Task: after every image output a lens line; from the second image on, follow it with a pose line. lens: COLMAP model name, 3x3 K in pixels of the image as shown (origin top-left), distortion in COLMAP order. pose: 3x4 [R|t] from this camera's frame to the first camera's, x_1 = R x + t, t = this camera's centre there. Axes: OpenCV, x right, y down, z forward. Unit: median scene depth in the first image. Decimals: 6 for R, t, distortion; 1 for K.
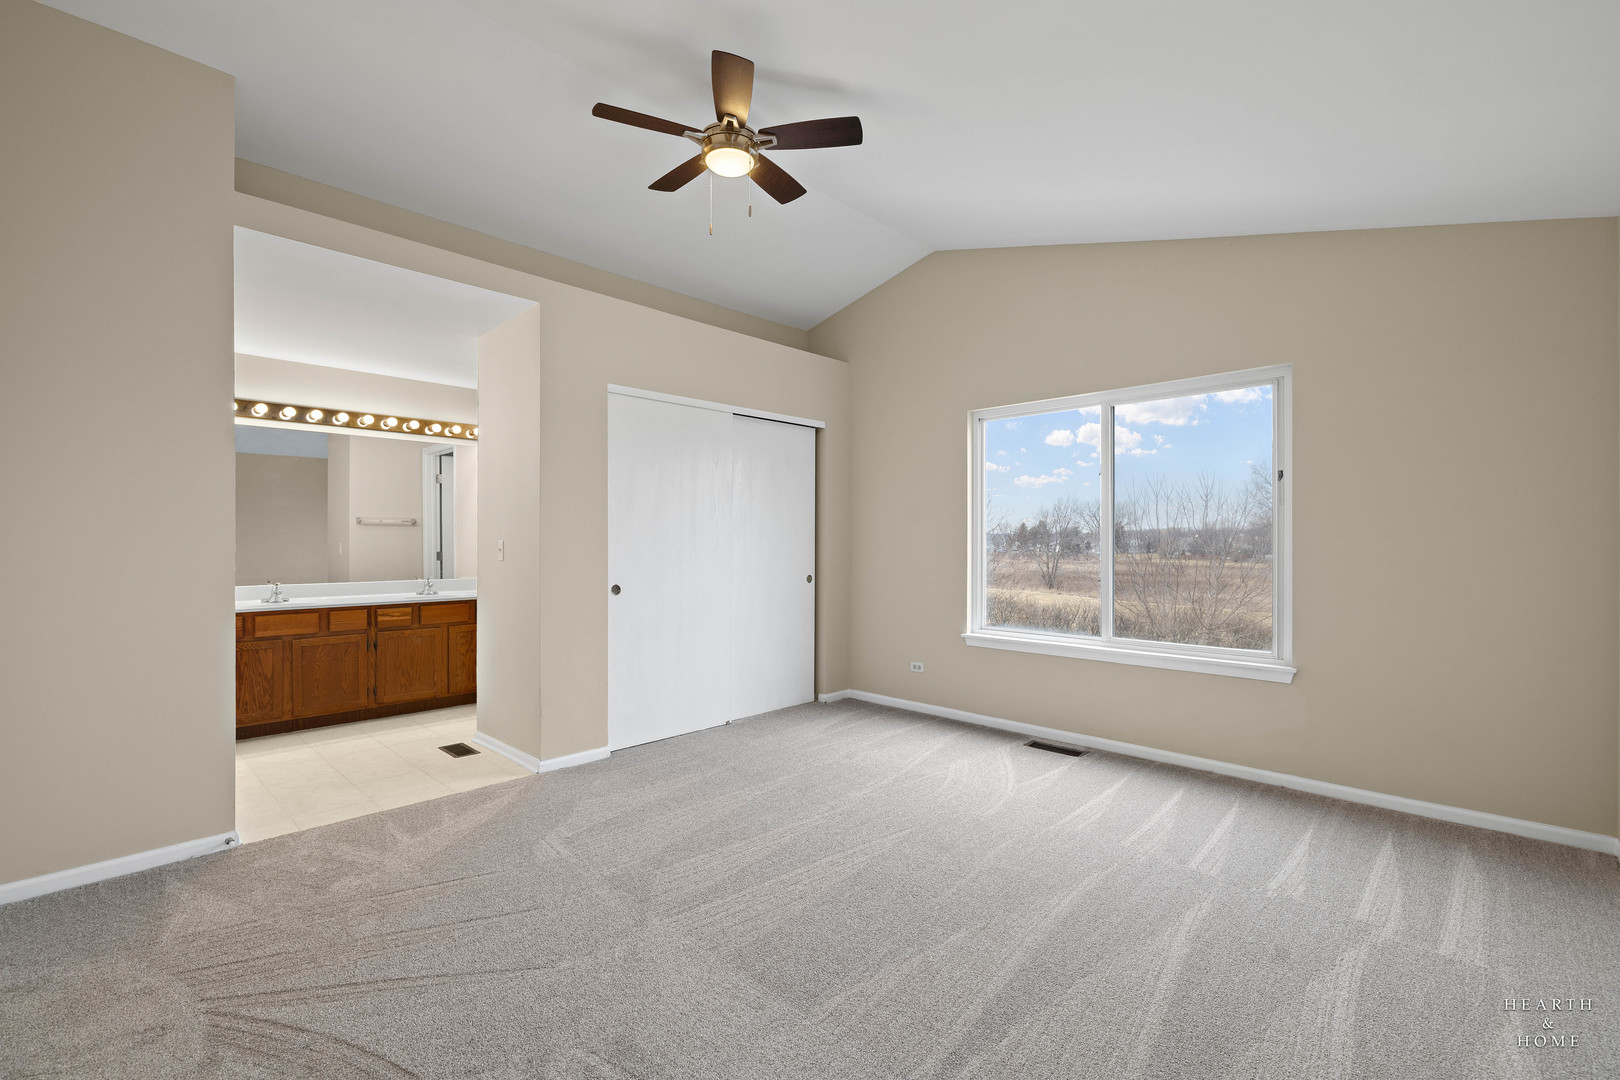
lens RADIAL K [[682.3, 0, 805.2], [0, 682.3, 546.0], [0, 0, 1]] dist [0.002384, -0.000467]
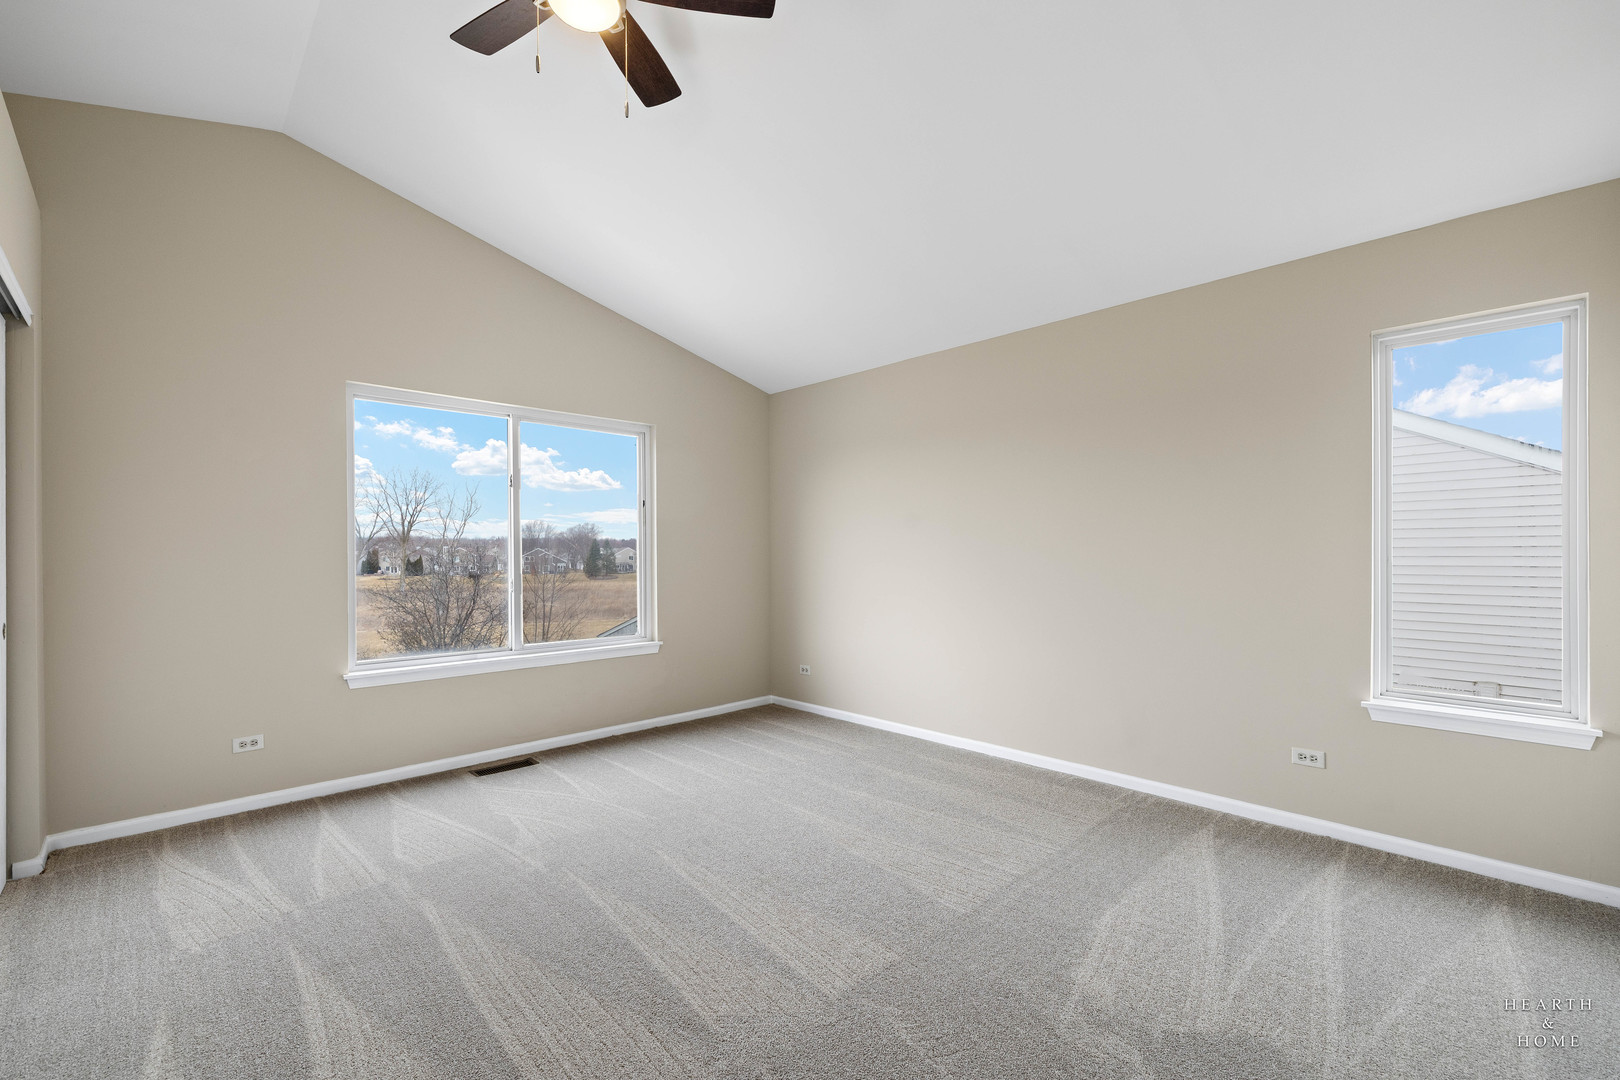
lens RADIAL K [[682.3, 0, 798.7], [0, 682.3, 561.4], [0, 0, 1]] dist [0.002384, -0.000467]
pose [[0.045327, -0.013041, 0.998887, -0.587758], [0.003306, 0.999911, 0.012904, -0.005038], [-0.998967, 0.002717, 0.045366, 0.554023]]
